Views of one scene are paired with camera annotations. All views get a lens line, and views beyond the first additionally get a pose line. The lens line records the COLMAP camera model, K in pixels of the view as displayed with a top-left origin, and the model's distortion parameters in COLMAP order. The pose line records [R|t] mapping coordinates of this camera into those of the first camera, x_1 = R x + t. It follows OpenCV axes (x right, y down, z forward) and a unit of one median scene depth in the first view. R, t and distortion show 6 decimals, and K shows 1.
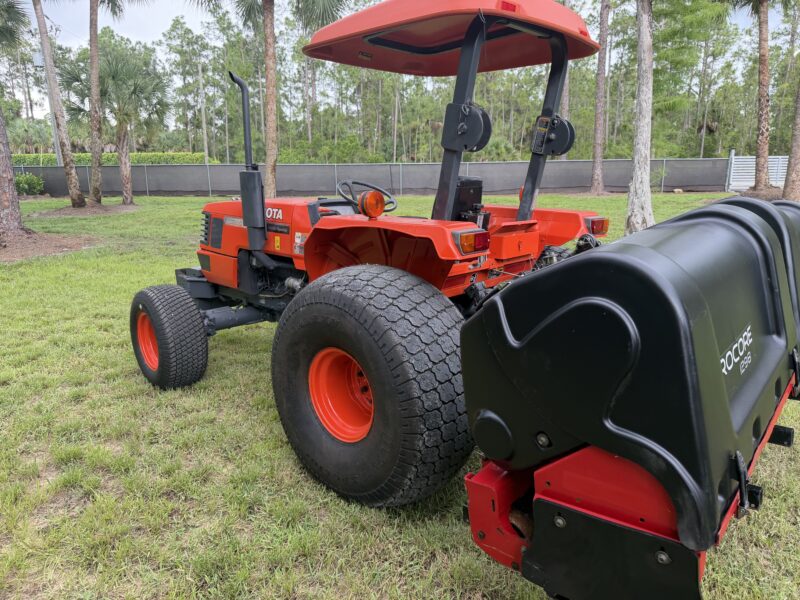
lens RADIAL K [[565.2, 0, 405.2], [0, 565.2, 301.3], [0, 0, 1]] dist [0.008111, -0.017460]
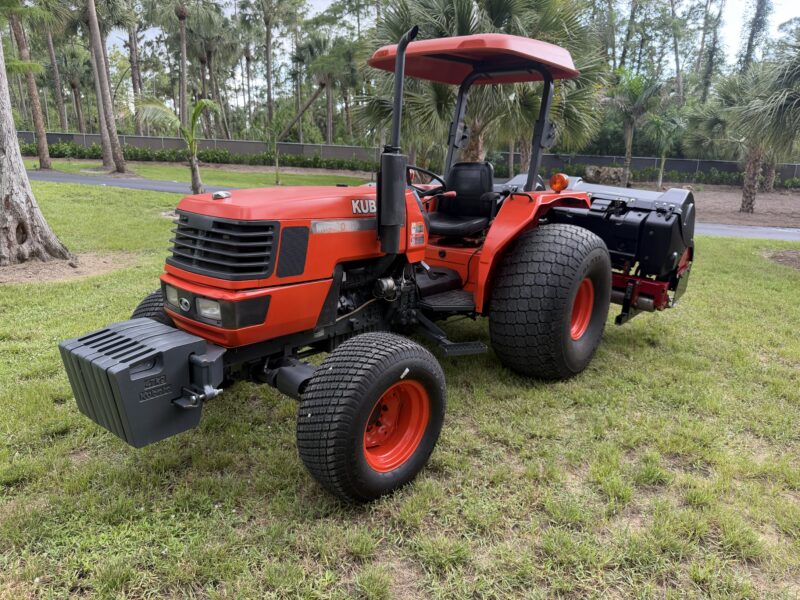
lens RADIAL K [[553.2, 0, 407.4], [0, 553.2, 315.2], [0, 0, 1]] dist [0.058214, -0.089013]
pose [[-0.083543, -0.268262, 0.959717, -0.882373], [0.184593, 0.942250, 0.279448, -0.187612], [-0.979258, 0.200503, -0.029199, 0.852459]]
